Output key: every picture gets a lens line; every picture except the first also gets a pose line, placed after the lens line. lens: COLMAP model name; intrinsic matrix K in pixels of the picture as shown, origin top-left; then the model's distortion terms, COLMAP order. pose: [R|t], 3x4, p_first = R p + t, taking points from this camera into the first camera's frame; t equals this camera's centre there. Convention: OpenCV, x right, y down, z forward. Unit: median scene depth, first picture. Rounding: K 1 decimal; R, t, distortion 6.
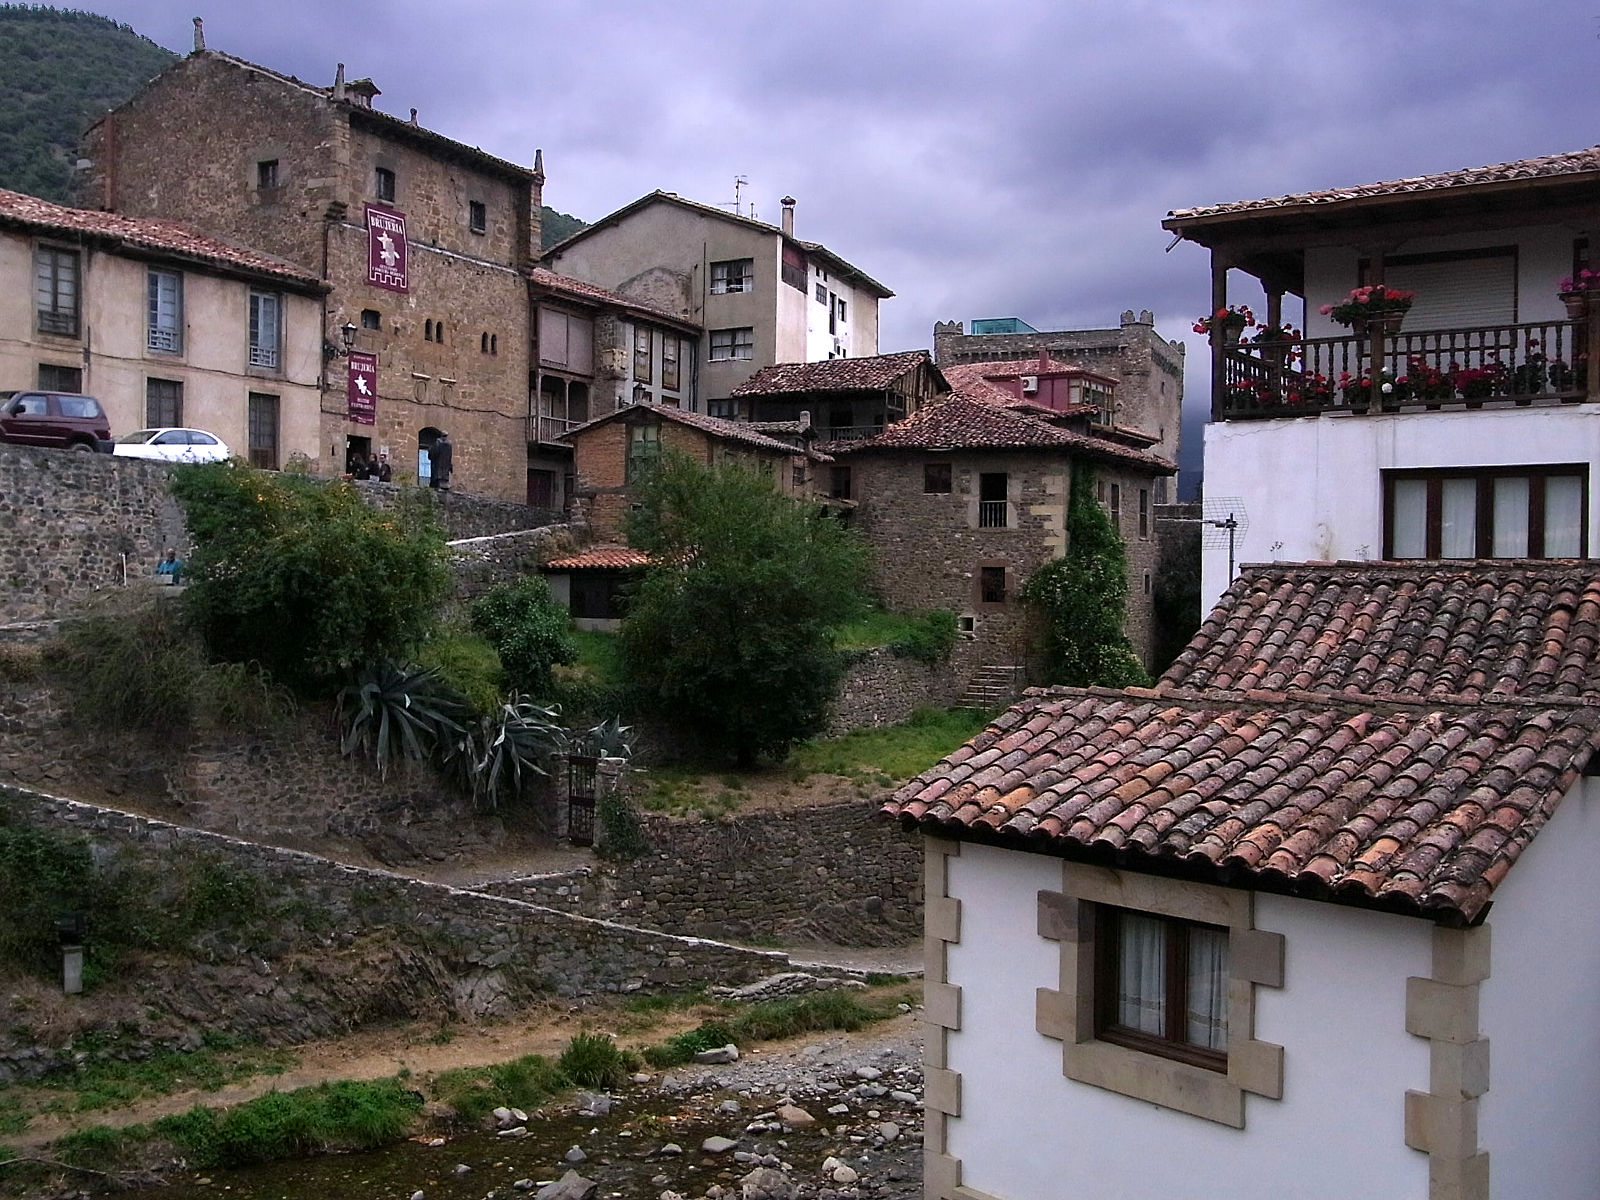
lens RADIAL K [[1443.2, 0, 798.8], [0, 1443.2, 599.8], [0, 0, 1]] dist [-0.031282, 0.012837]
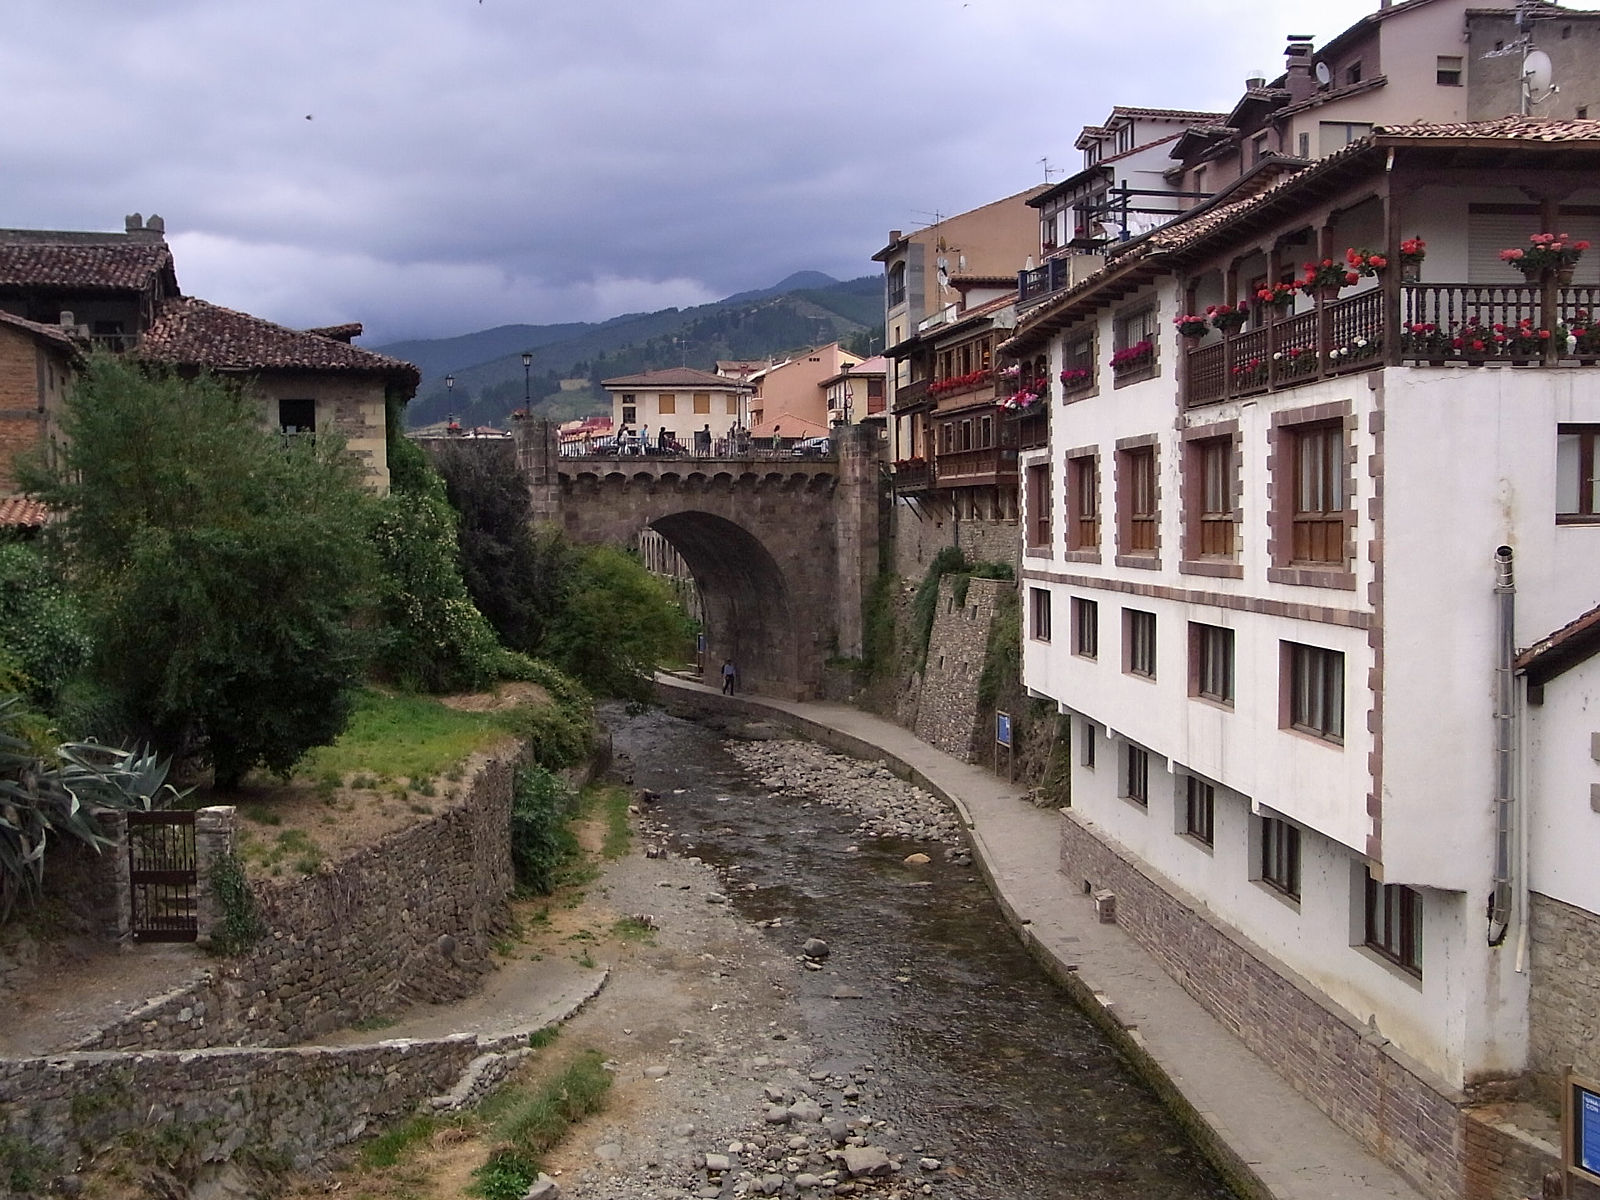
lens RADIAL K [[1512.9, 0, 804.0], [0, 1512.9, 593.7], [0, 0, 1]] dist [-0.021176, 0.000000]
pose [[0.791663, -0.046367, 0.609196, -0.352019], [0.023223, 0.998679, 0.045833, -0.018625], [-0.610517, -0.022137, 0.791694, 0.274392]]
